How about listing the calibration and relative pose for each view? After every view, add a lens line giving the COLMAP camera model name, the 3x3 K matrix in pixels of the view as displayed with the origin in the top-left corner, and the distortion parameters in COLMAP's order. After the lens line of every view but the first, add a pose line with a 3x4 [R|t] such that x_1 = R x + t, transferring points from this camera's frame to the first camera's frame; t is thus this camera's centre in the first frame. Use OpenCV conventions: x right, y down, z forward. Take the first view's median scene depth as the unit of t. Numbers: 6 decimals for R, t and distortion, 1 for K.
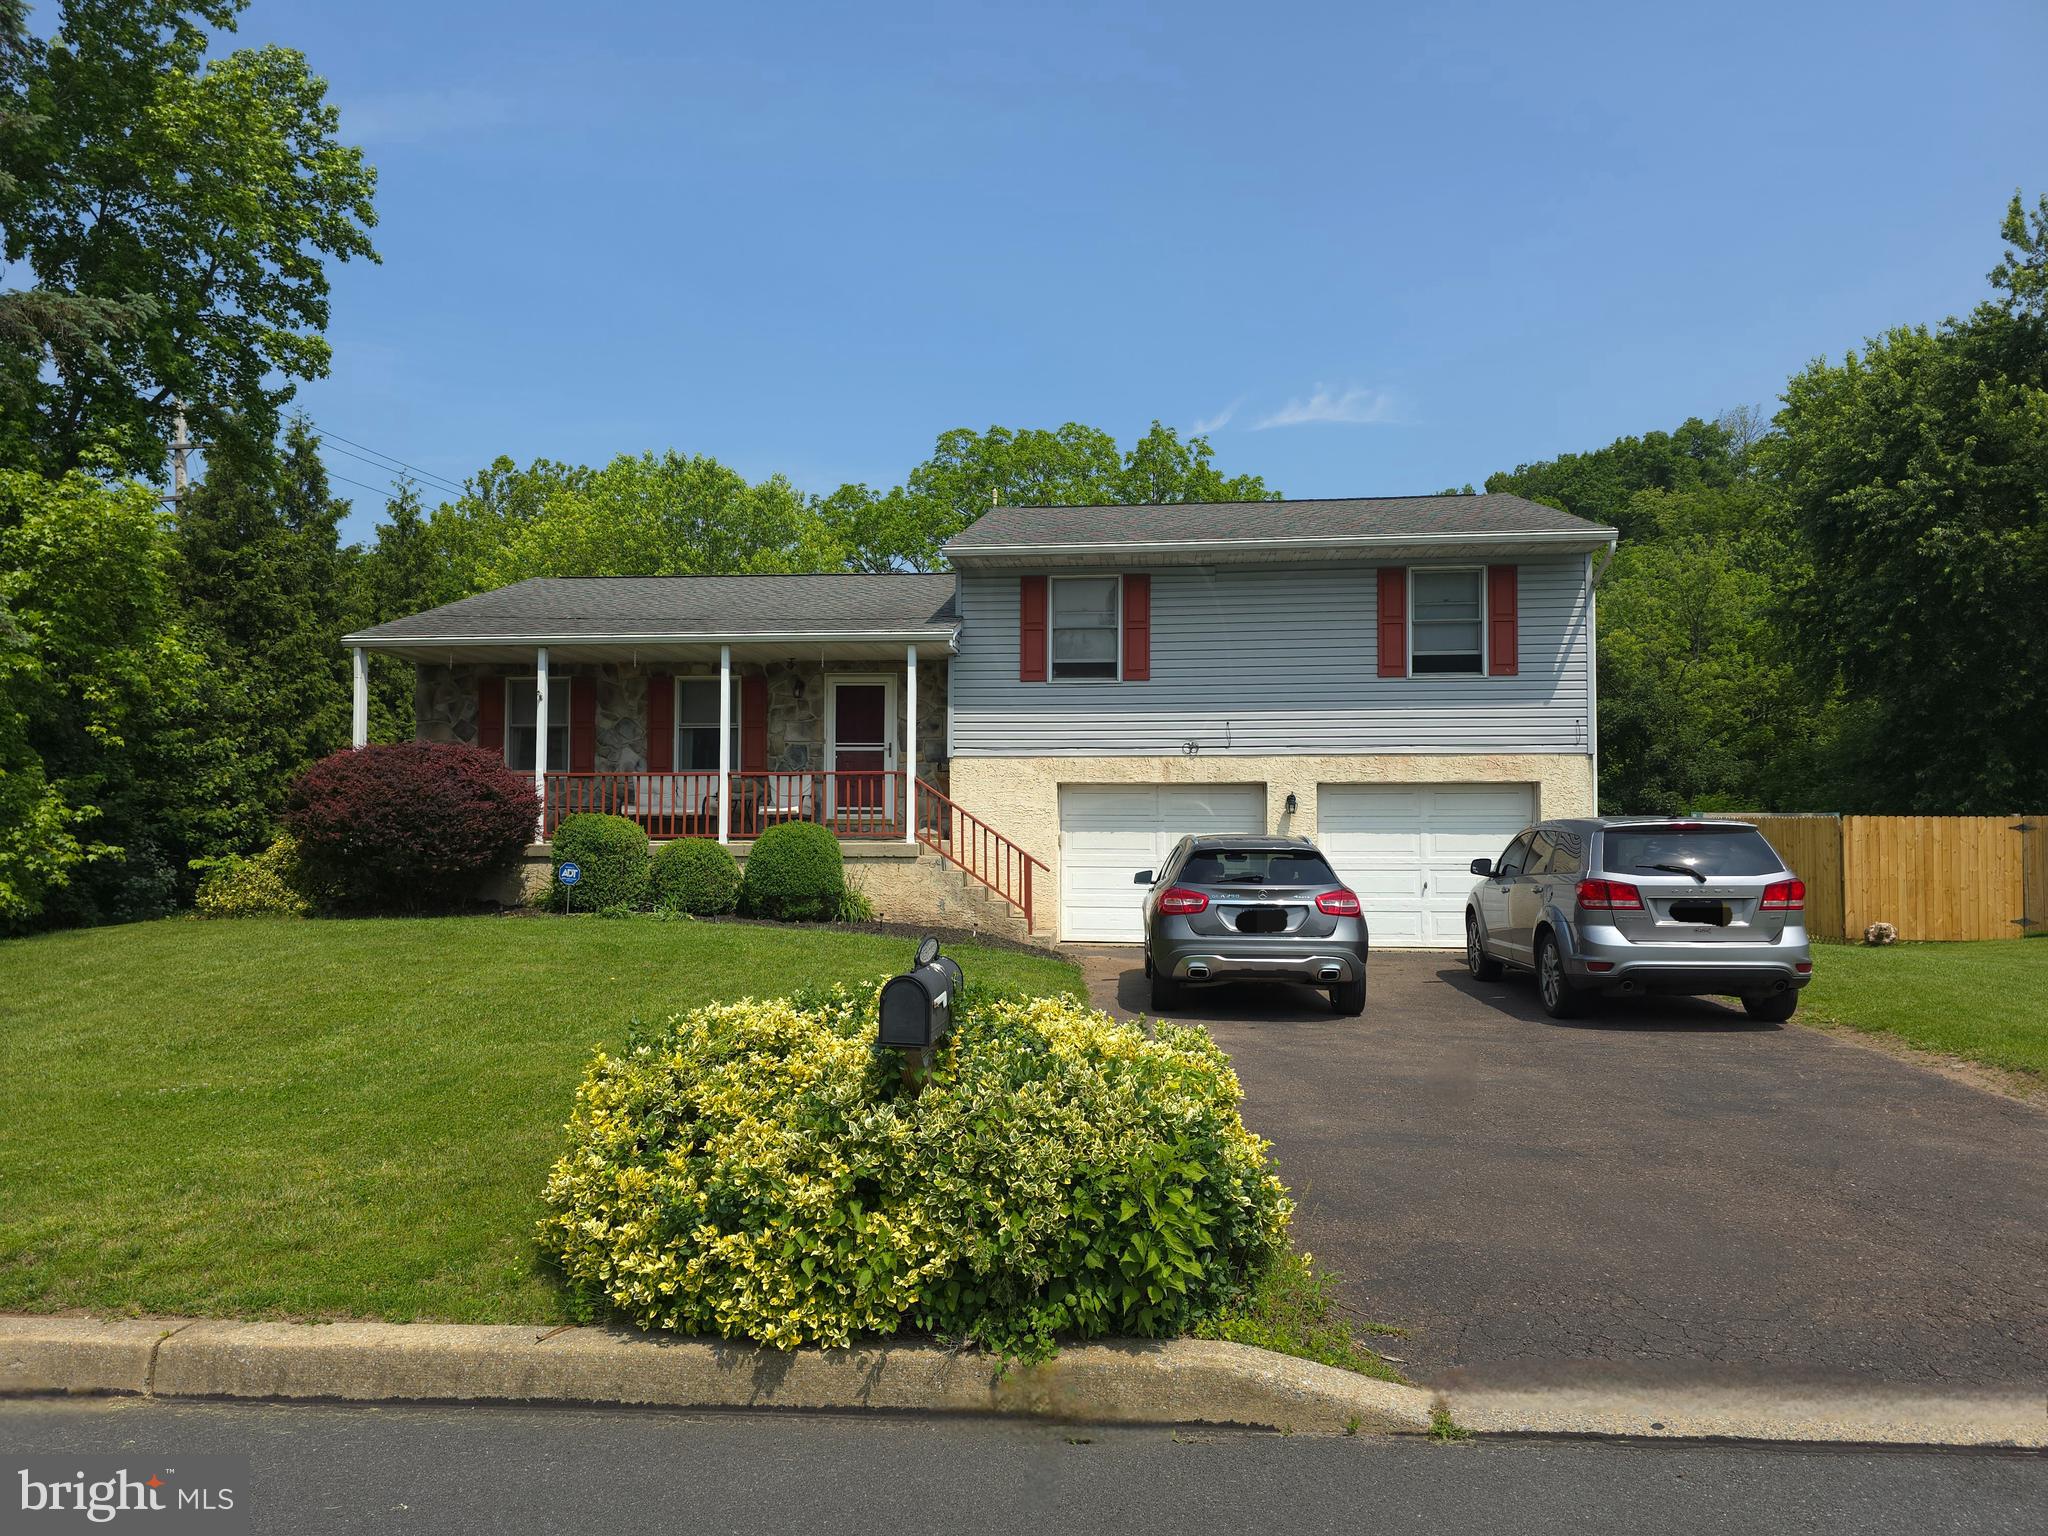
lens RADIAL K [[1376.3, 0, 1025.7], [0, 1376.3, 789.3], [0, 0, 1]] dist [0.064800, -0.058190]
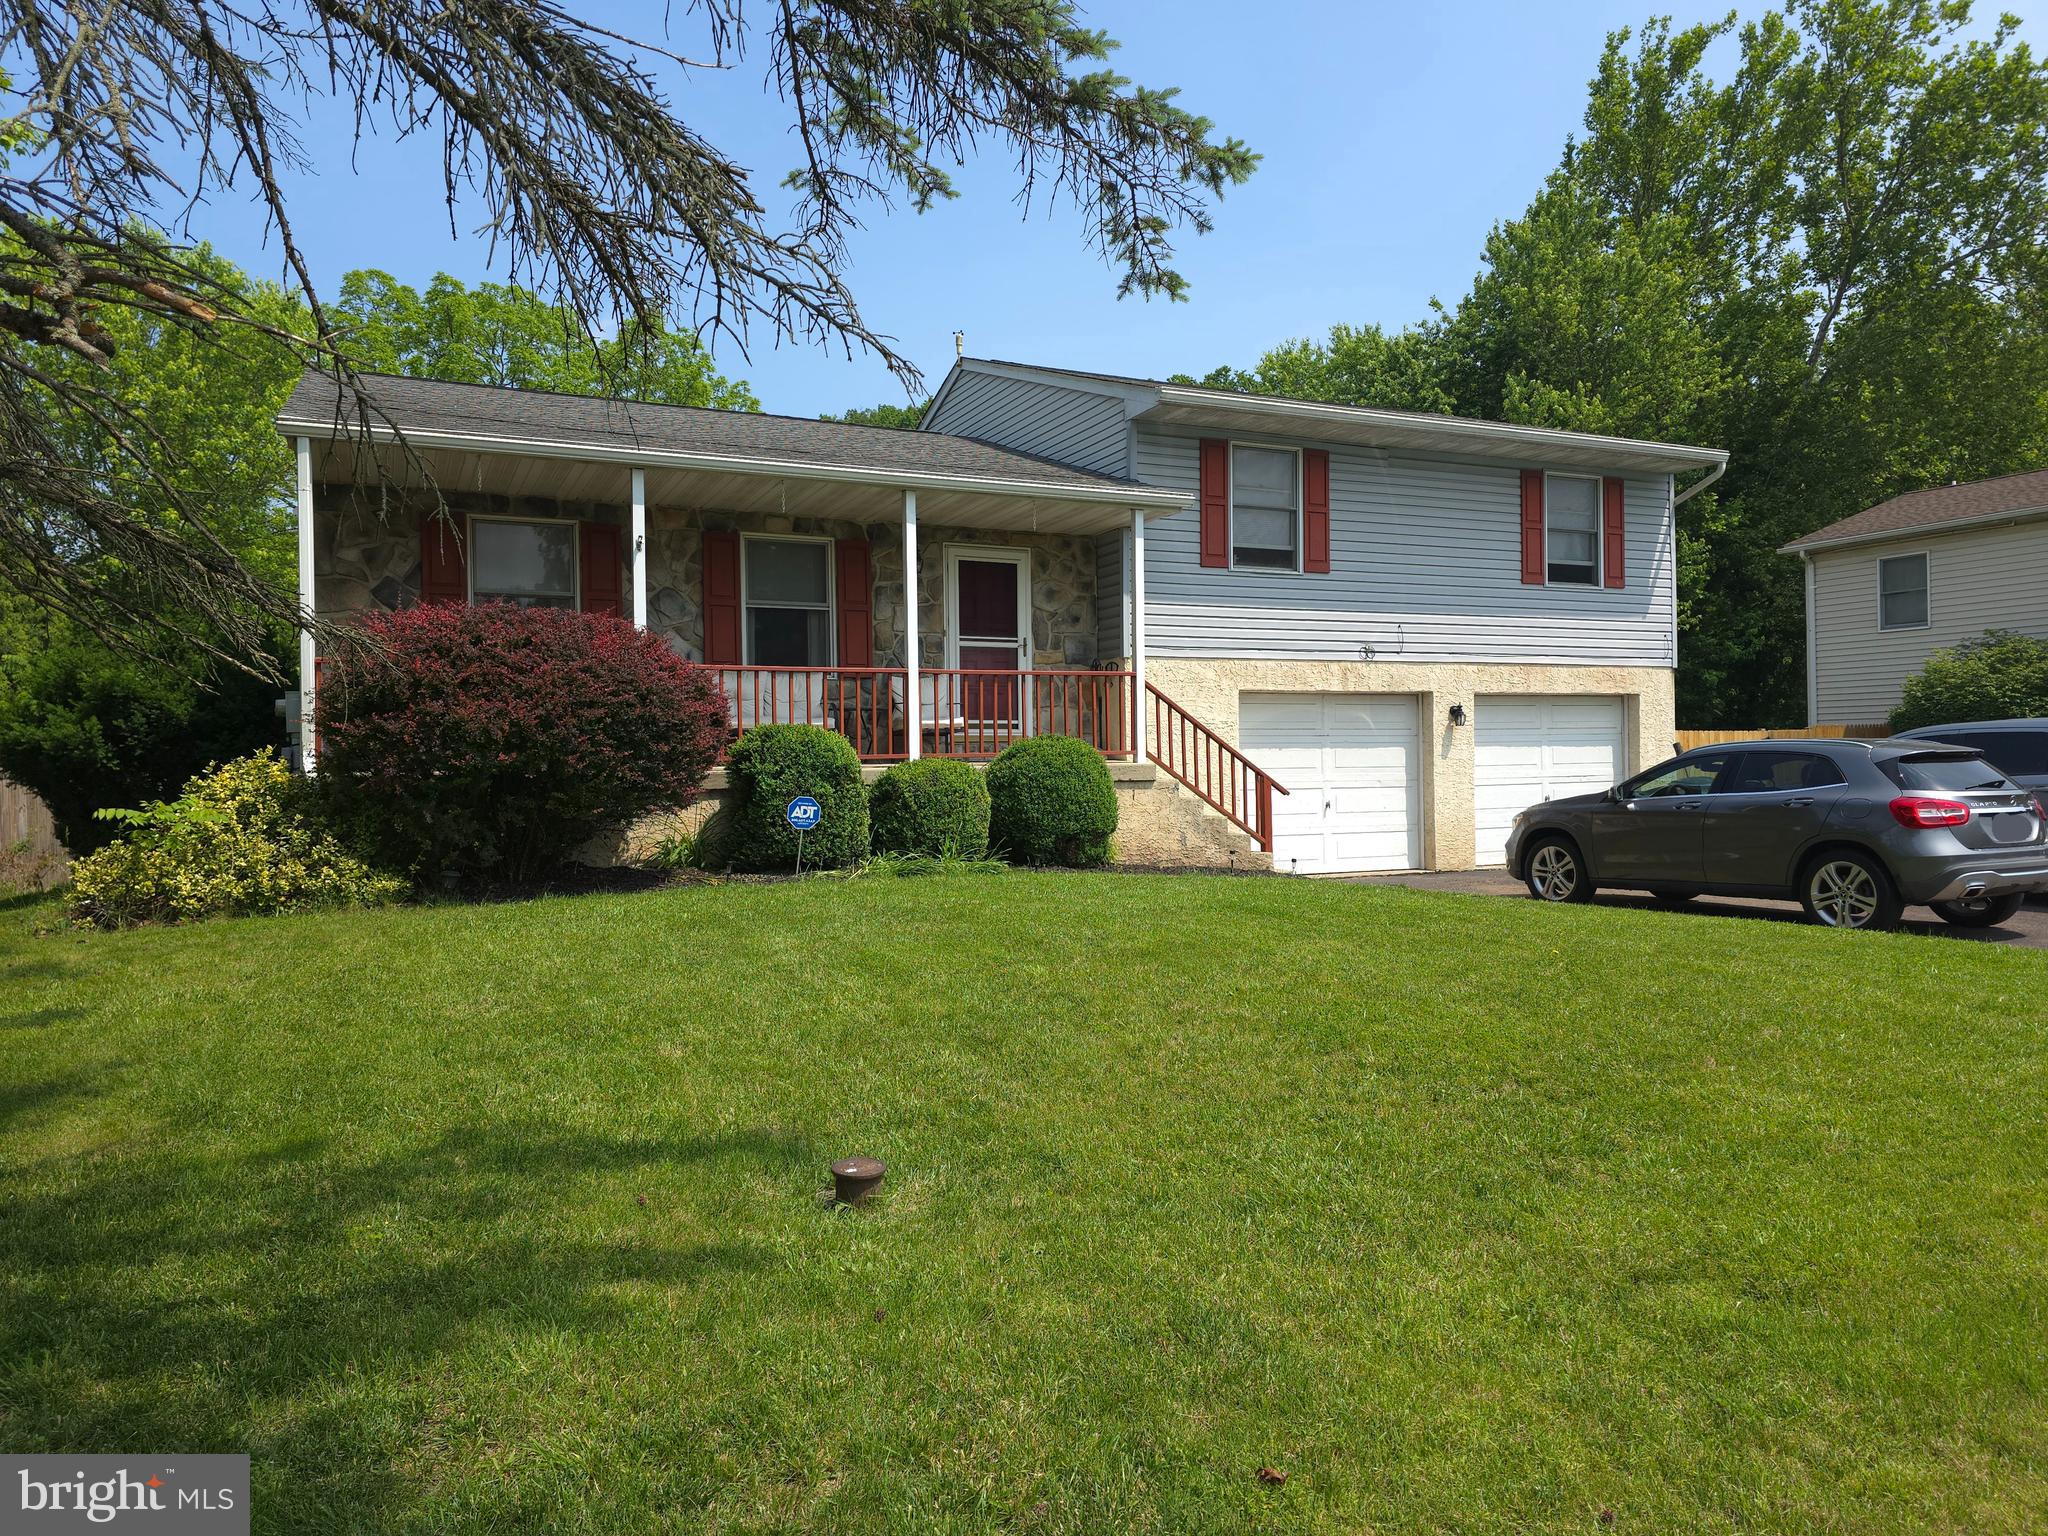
lens RADIAL K [[1376.3, 0, 1018.8], [0, 1376.3, 763.7], [0, 0, 1]] dist [0.064800, -0.058190]
pose [[0.852924, -0.013662, 0.521857, -0.535741], [-0.000409, 0.999640, 0.026838, 0.017827], [-0.522035, -0.023104, 0.852611, 0.352666]]
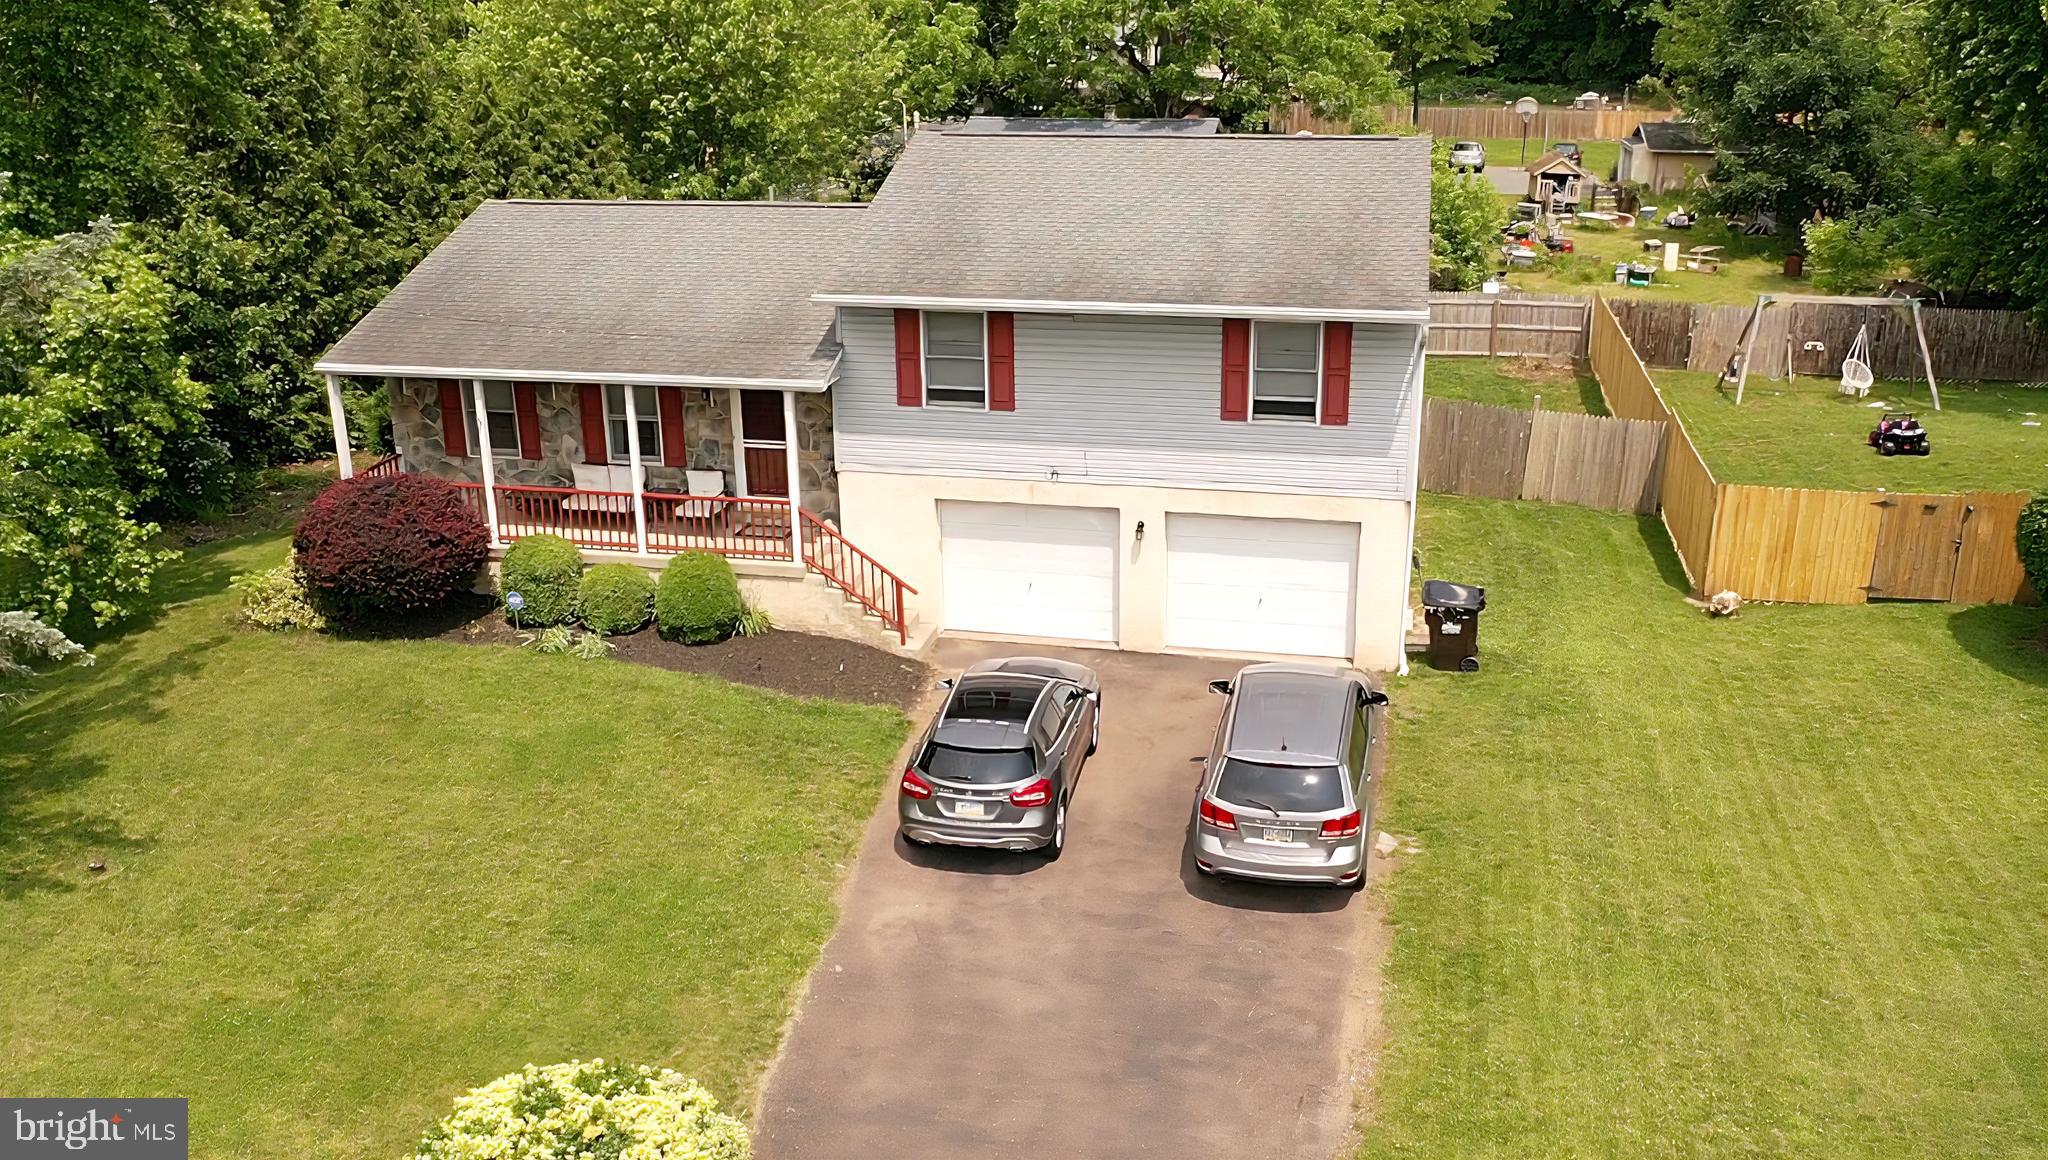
lens RADIAL K [[1661.2, 0, 1019.7], [0, 1661.2, 572.5], [0, 0, 1]] dist [-0.075418, 0.001136]
pose [[0.992875, 0.024186, -0.116678, 0.247999], [0.020191, 0.930875, 0.364780, -0.432649], [0.117436, -0.364537, 0.923754, -0.238865]]
